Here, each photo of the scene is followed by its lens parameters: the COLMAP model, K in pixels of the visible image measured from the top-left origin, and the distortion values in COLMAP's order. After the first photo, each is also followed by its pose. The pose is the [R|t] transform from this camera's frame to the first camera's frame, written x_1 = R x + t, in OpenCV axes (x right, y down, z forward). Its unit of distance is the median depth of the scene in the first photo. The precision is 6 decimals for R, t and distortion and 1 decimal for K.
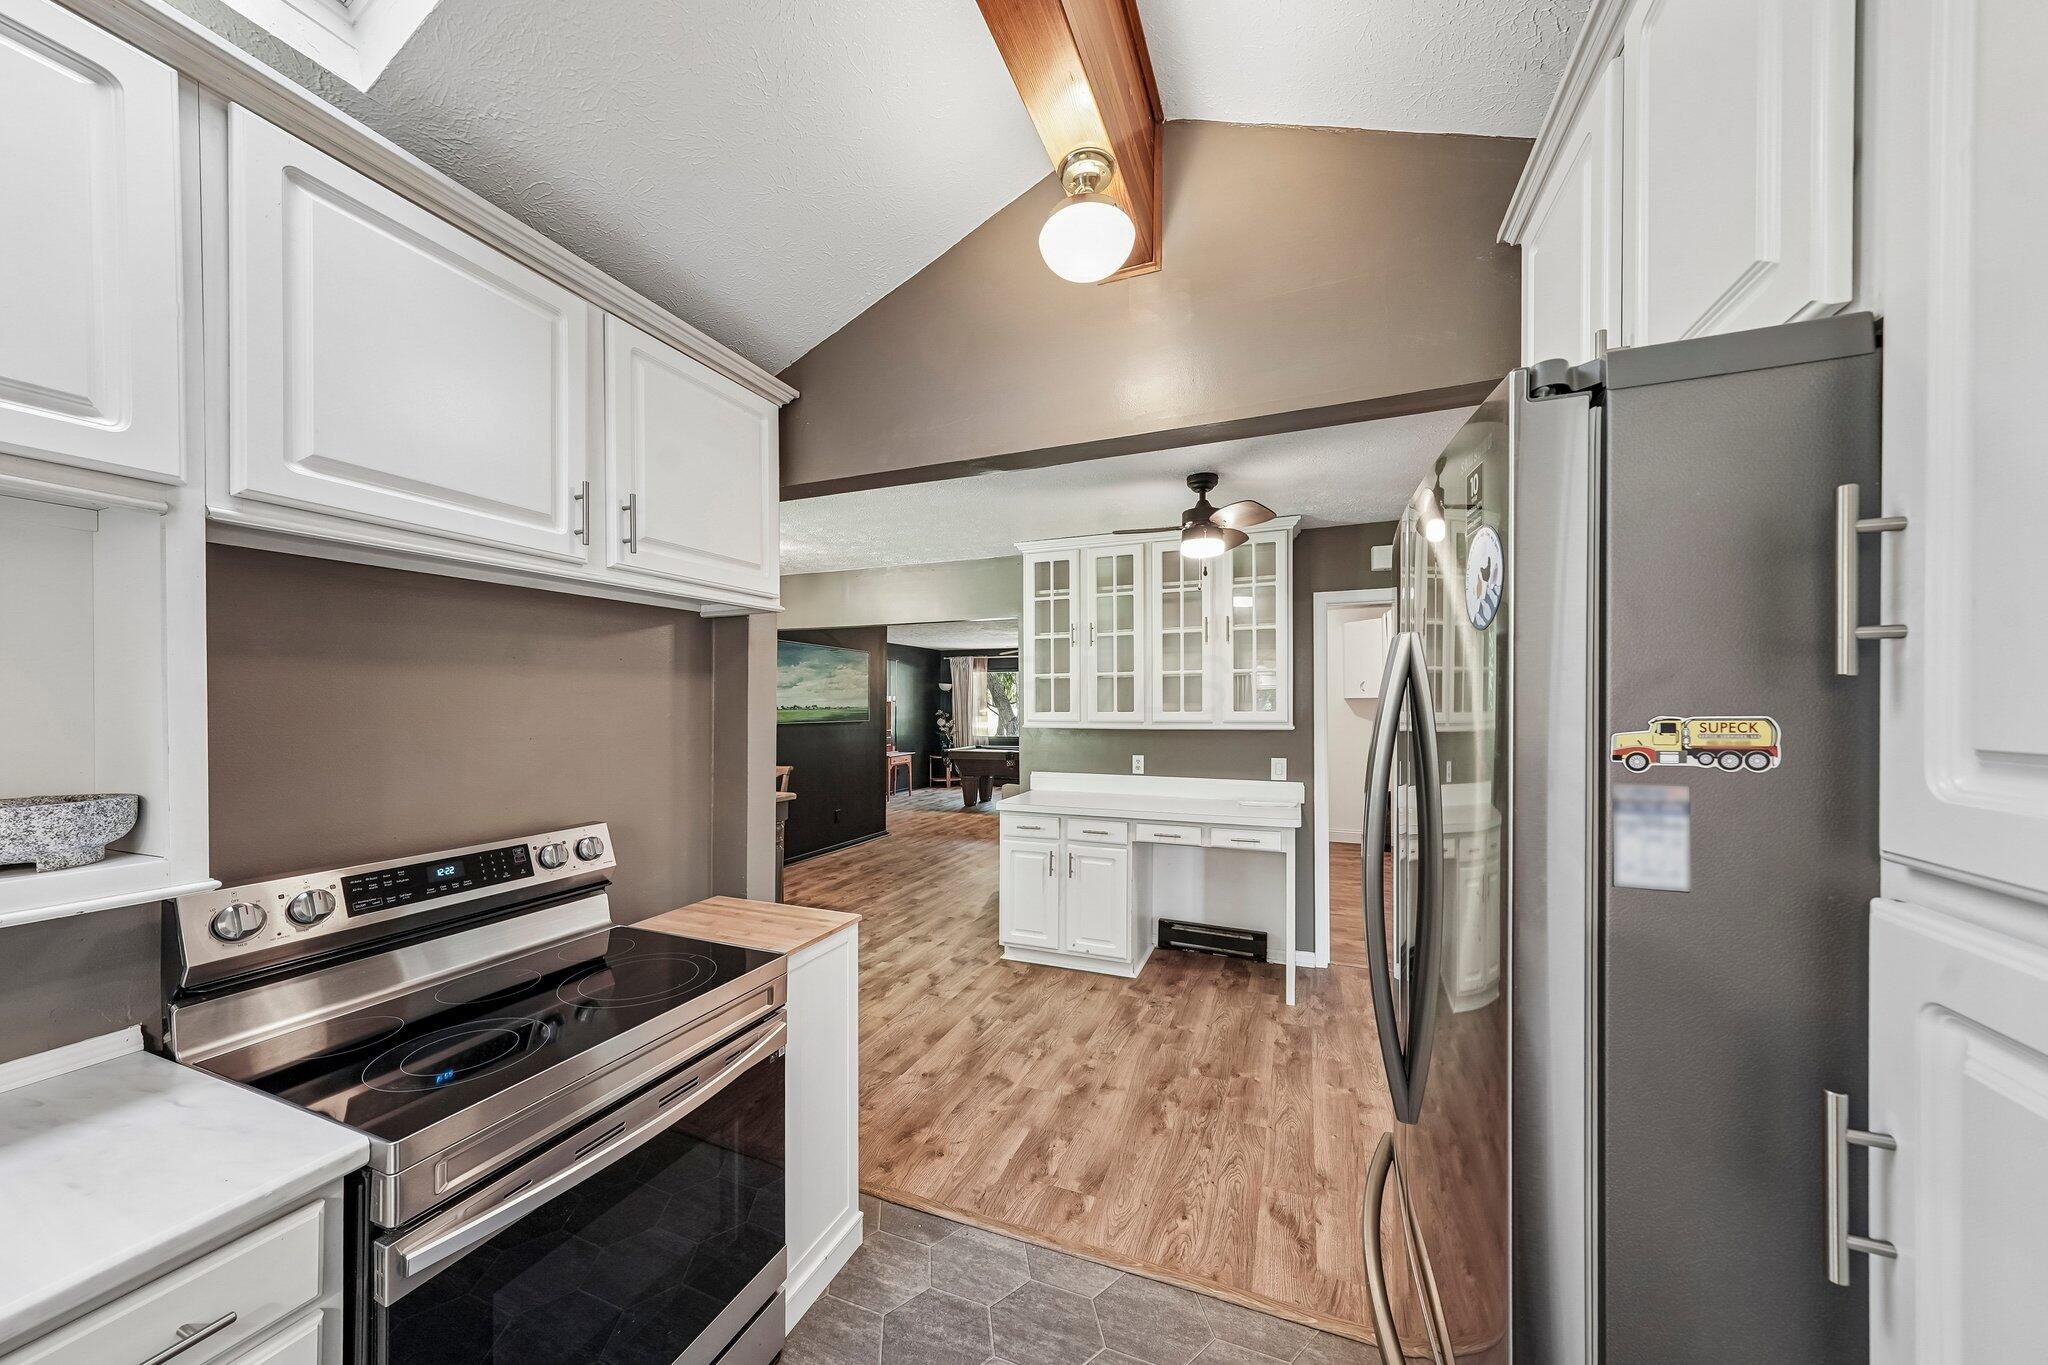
lens RADIAL K [[714.8, 0, 1014.7], [0, 714.8, 714.6], [0, 0, 1]] dist [0.007394, 0.000132]
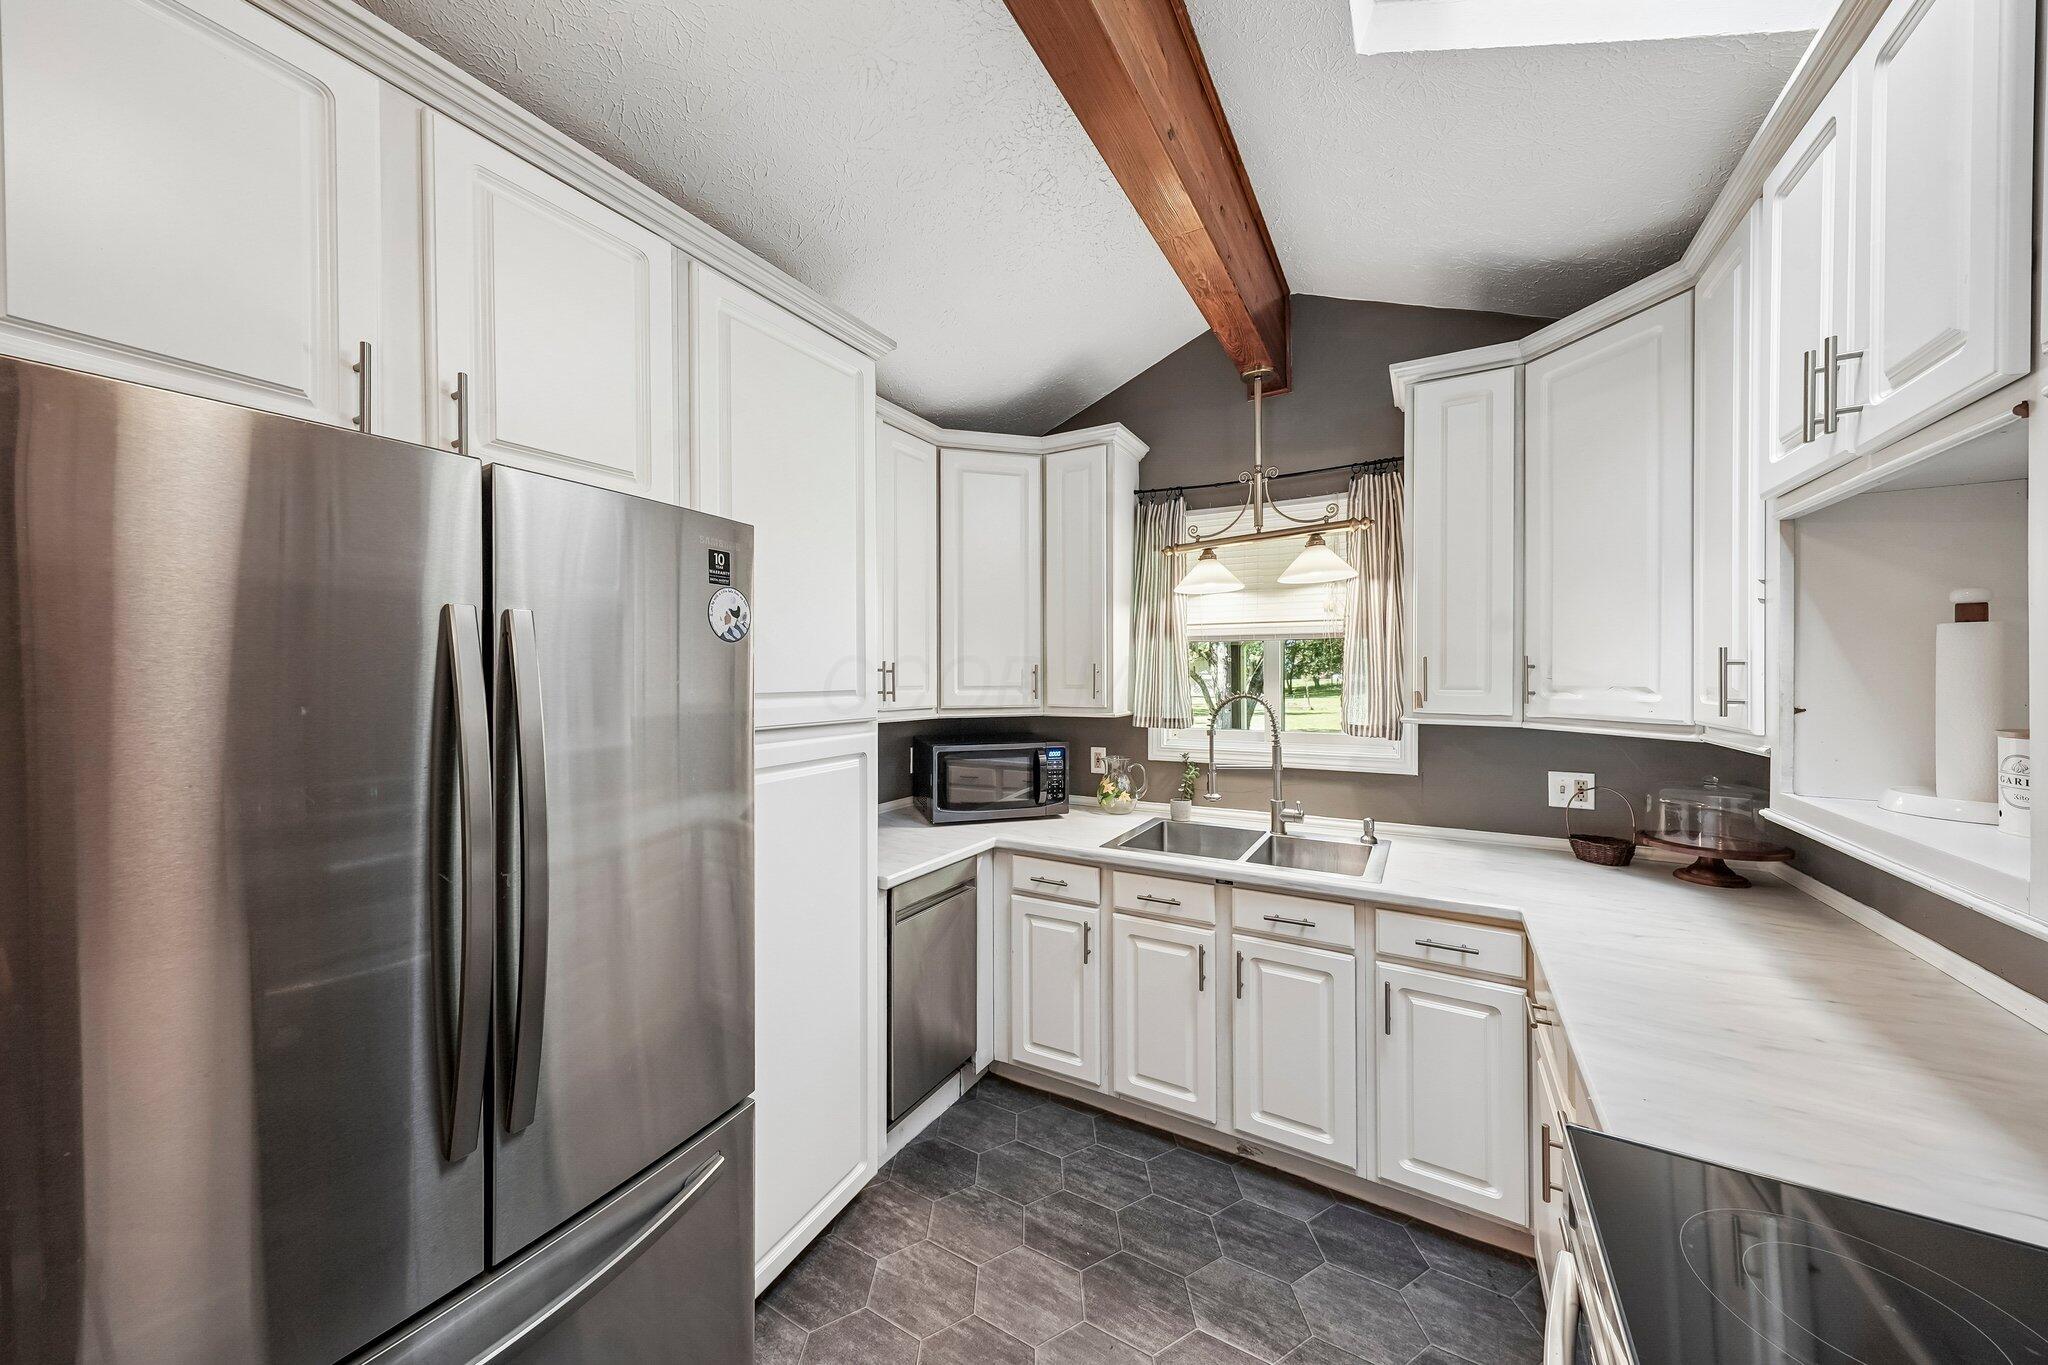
lens RADIAL K [[714.8, 0, 1020.2], [0, 714.8, 674.0], [0, 0, 1]] dist [0.007394, 0.000132]
pose [[-0.986416, 0.011008, 0.163899, -0.062942], [0.013119, 0.999844, 0.011805, -0.007912], [-0.163744, 0.013794, -0.986406, 0.448554]]
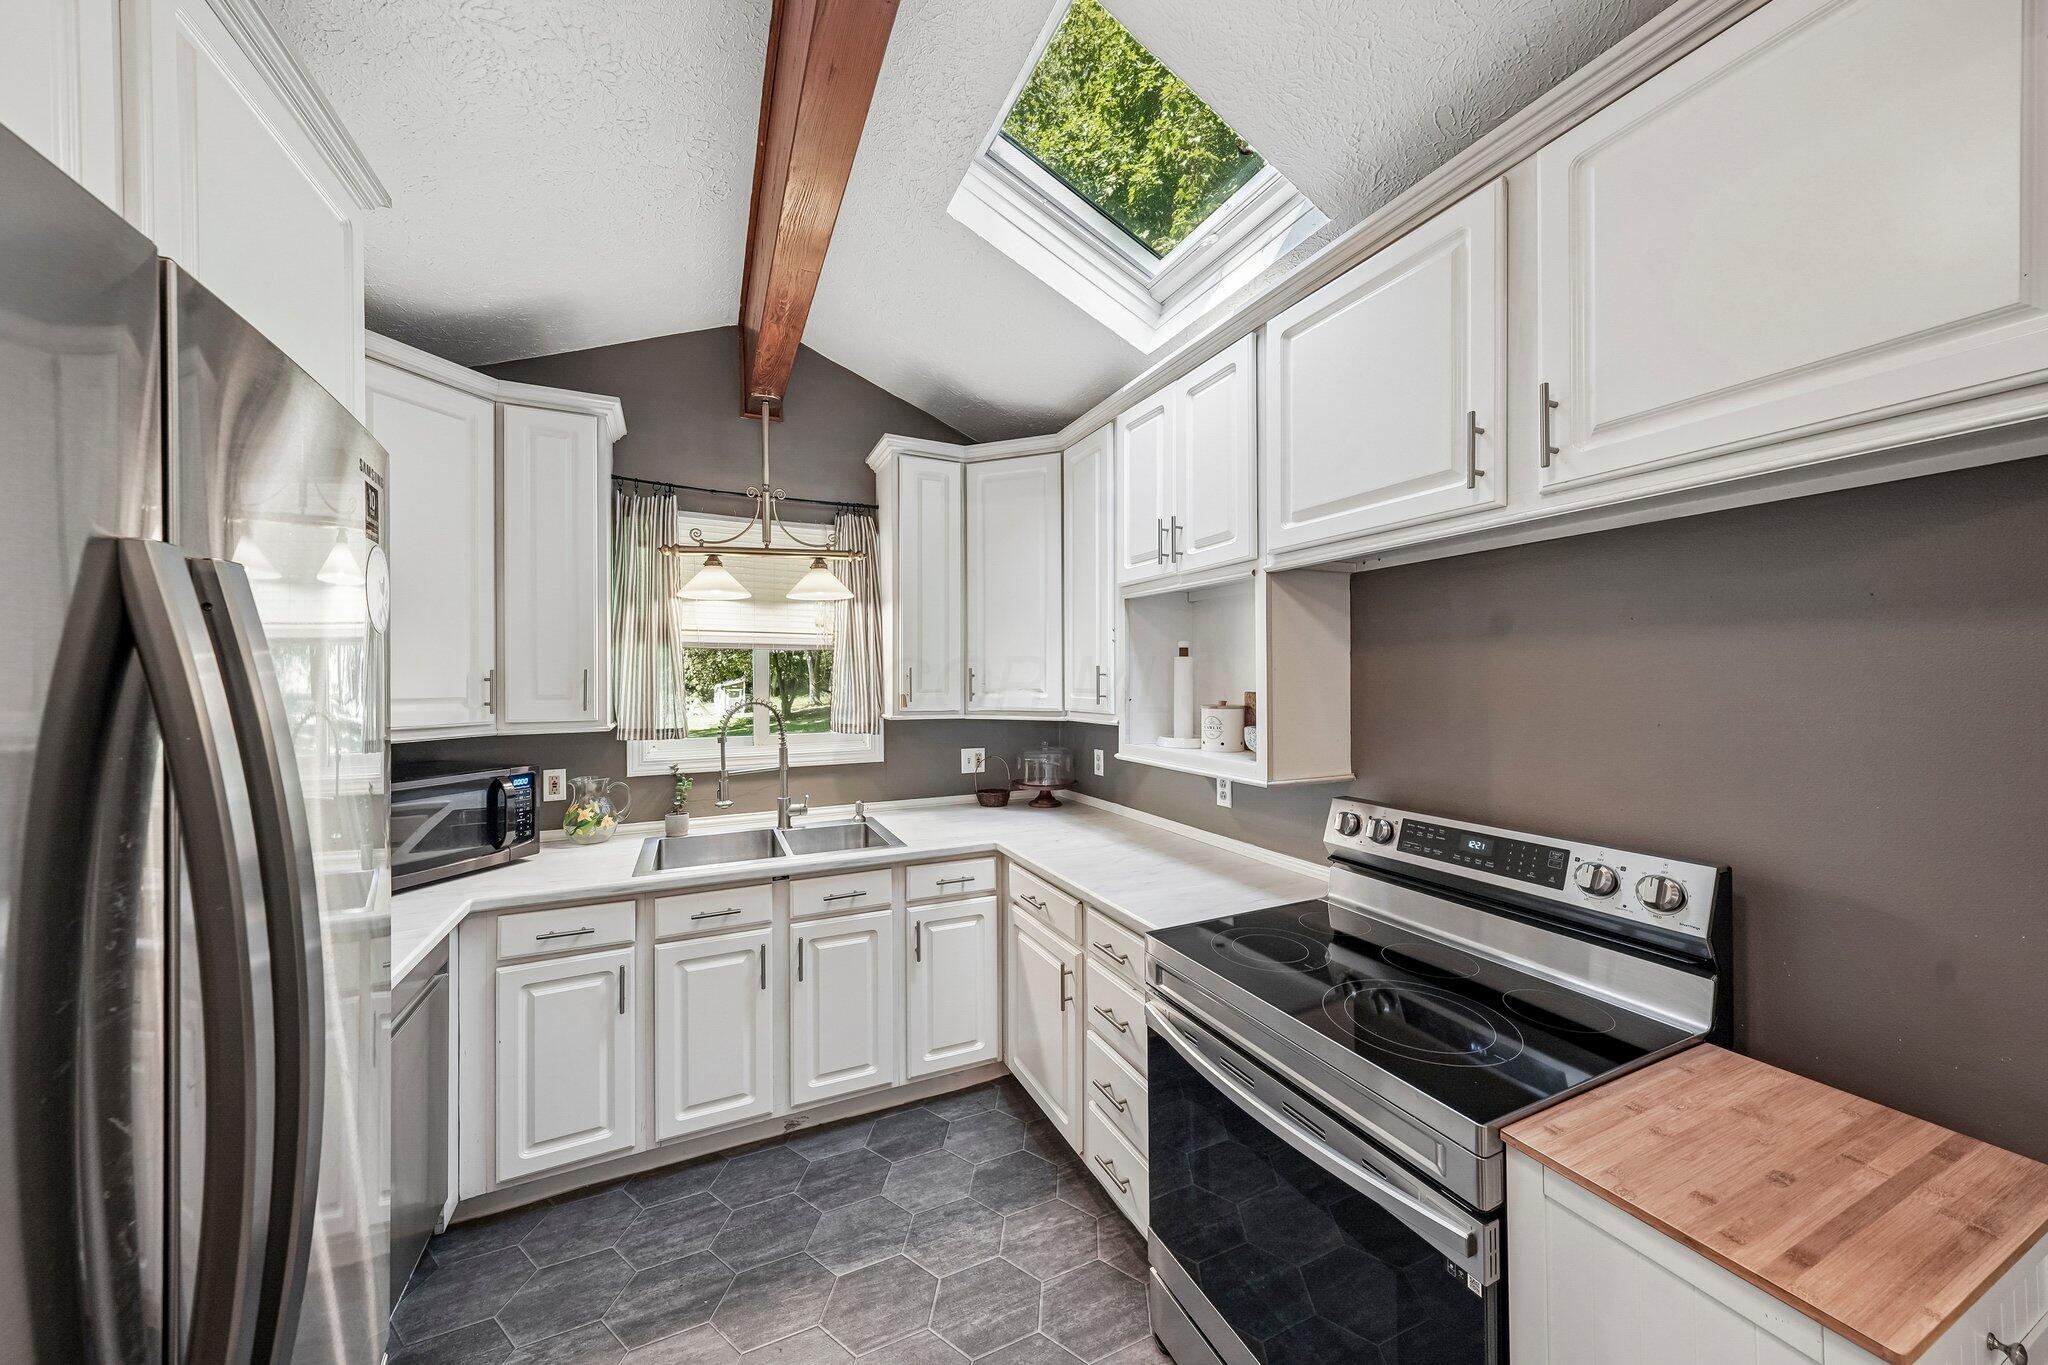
lens RADIAL K [[714.8, 0, 1021.2], [0, 714.8, 674.1], [0, 0, 1]] dist [0.007394, 0.000132]
pose [[-0.686515, 0.006159, -0.727090, 0.130007], [-0.000927, 0.999956, 0.009346, -0.010406], [0.727115, 0.007090, -0.686479, 0.426140]]
